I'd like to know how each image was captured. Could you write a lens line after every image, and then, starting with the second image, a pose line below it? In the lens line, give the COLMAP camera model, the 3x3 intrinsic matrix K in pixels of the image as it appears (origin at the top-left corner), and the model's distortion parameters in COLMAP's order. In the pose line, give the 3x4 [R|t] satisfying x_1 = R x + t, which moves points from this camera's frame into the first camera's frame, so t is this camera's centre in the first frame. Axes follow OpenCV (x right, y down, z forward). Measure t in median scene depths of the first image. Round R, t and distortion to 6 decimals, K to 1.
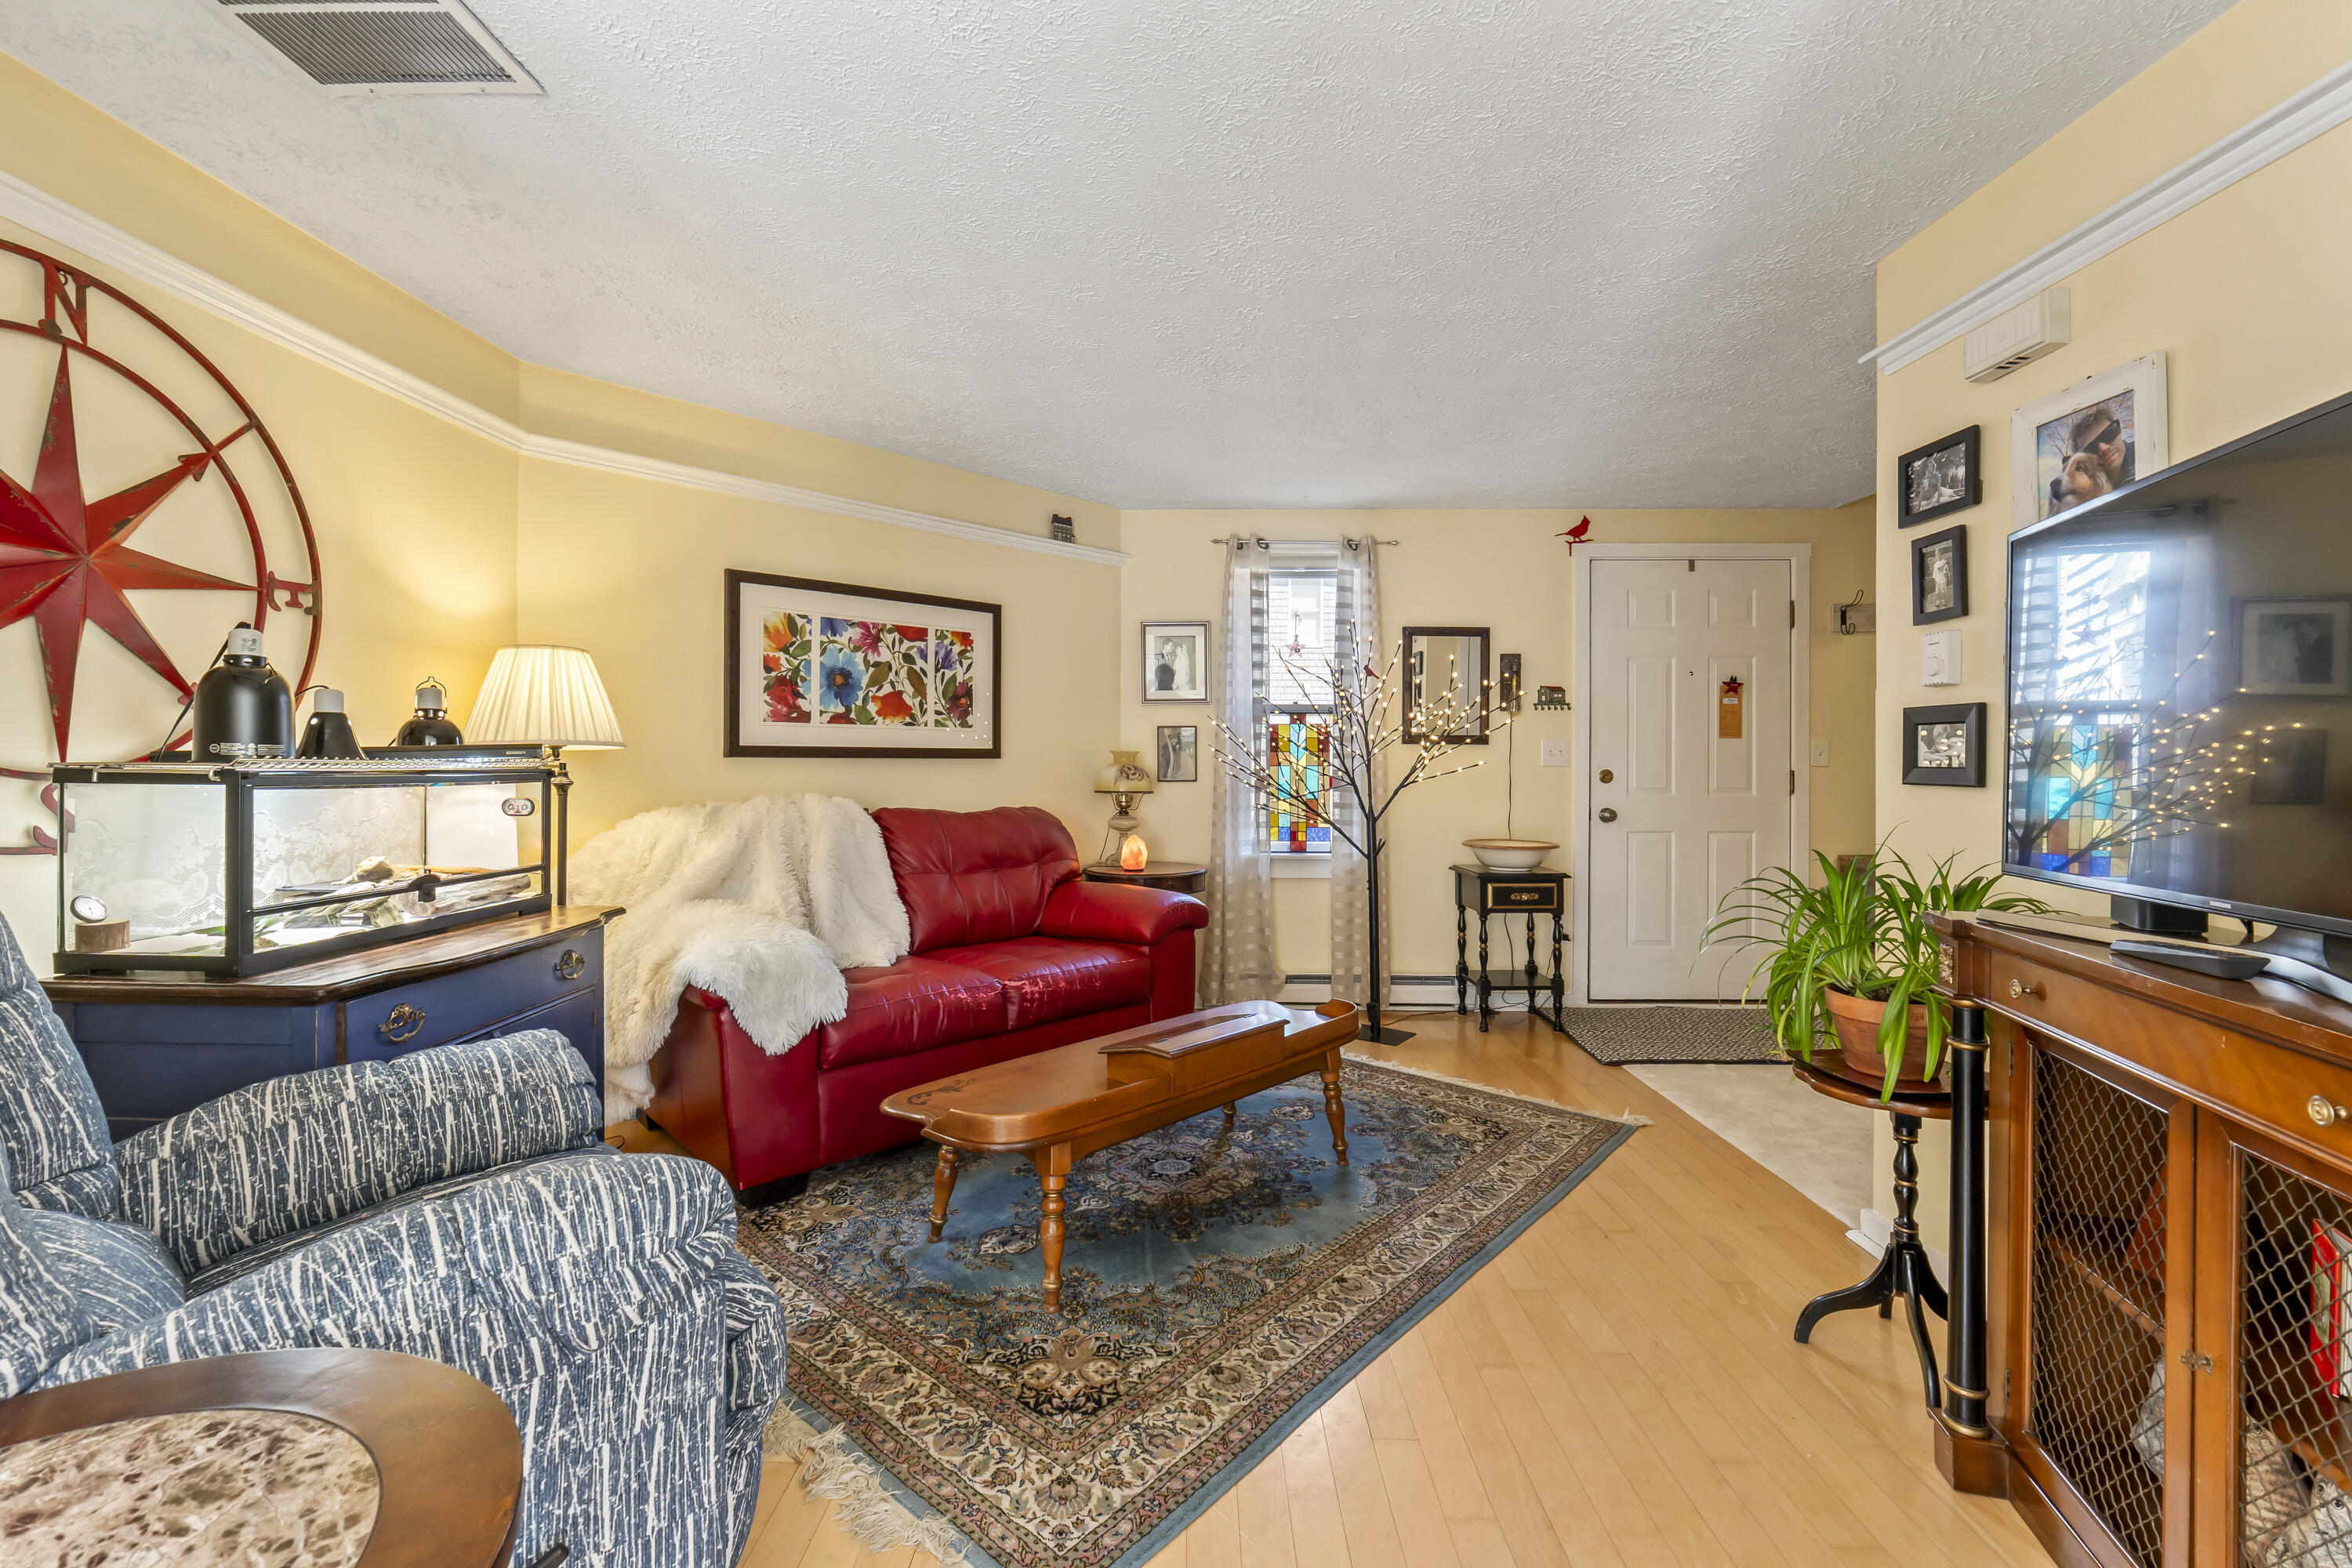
lens RADIAL K [[980.1, 0, 1167.5], [0, 980.1, 759.6], [0, 0, 1]] dist [-0.016337, -0.000152]
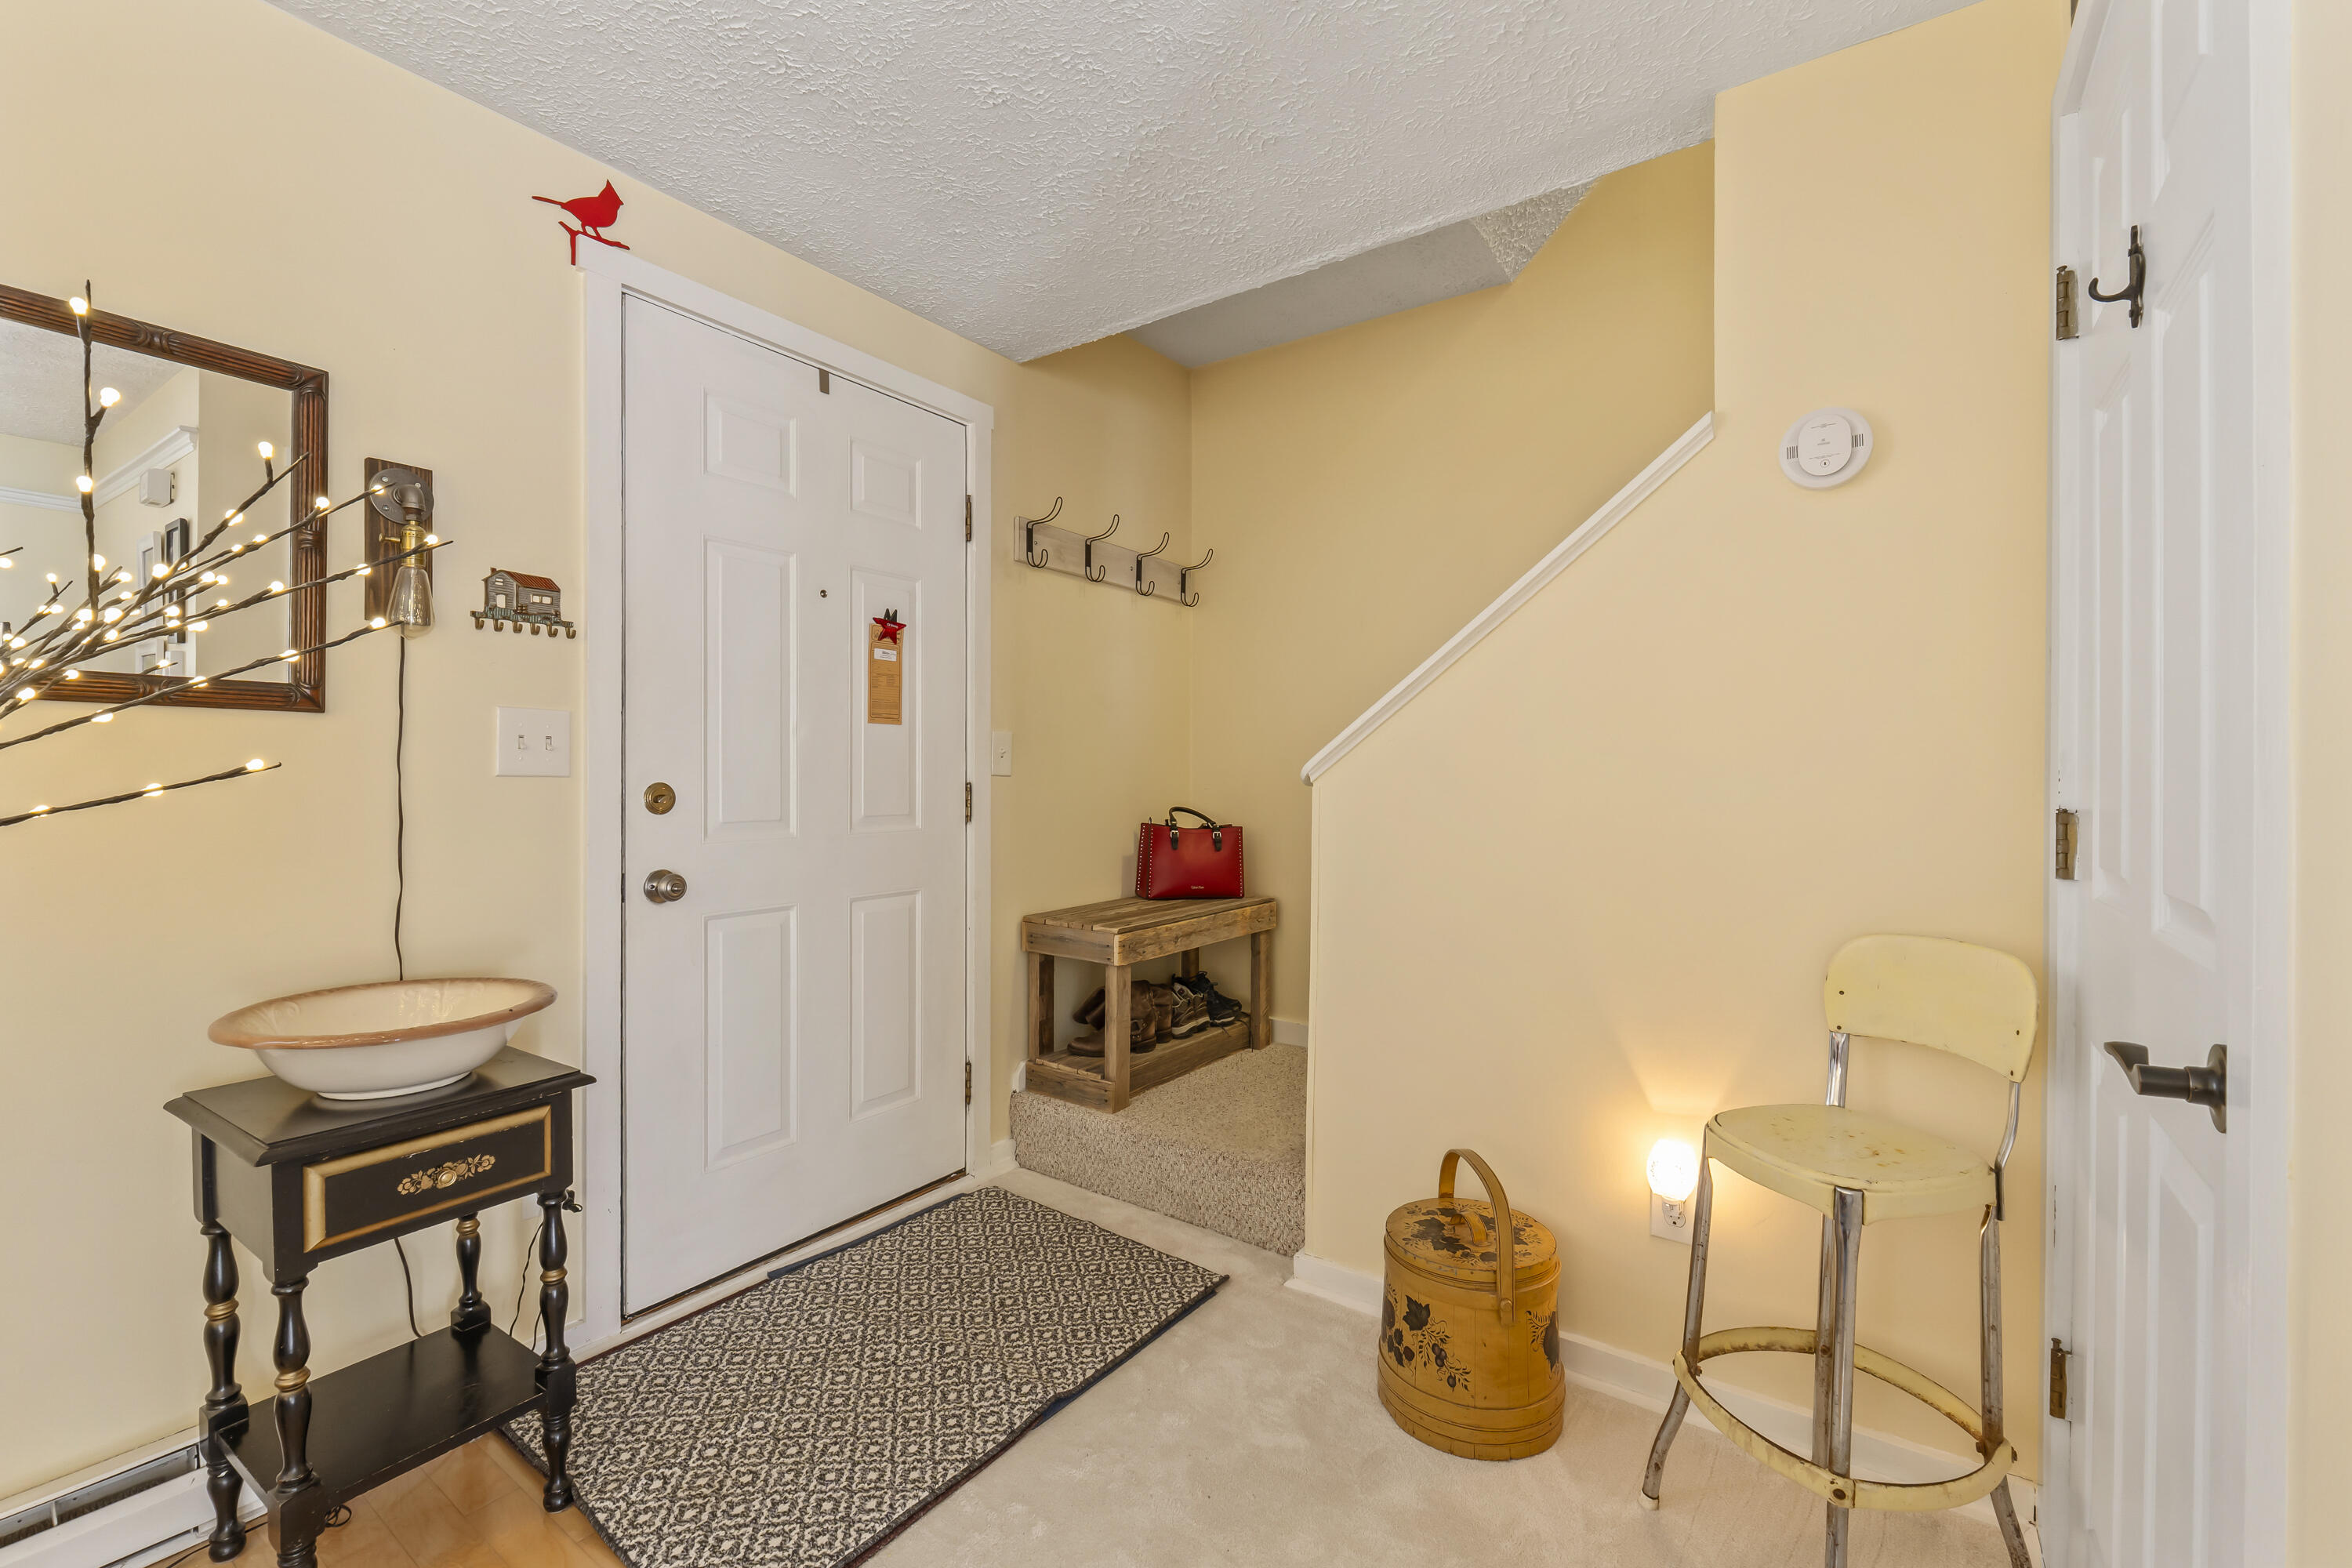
lens RADIAL K [[1033.8, 0, 1176.0], [0, 1033.8, 784.0], [0, 0, 1]] dist [-0.004052, -0.000843]
pose [[0.572835, -0.007420, 0.819637, 0.200792], [-0.000847, 0.999953, 0.009644, 0.005929], [-0.819670, -0.006219, 0.572802, 0.542647]]
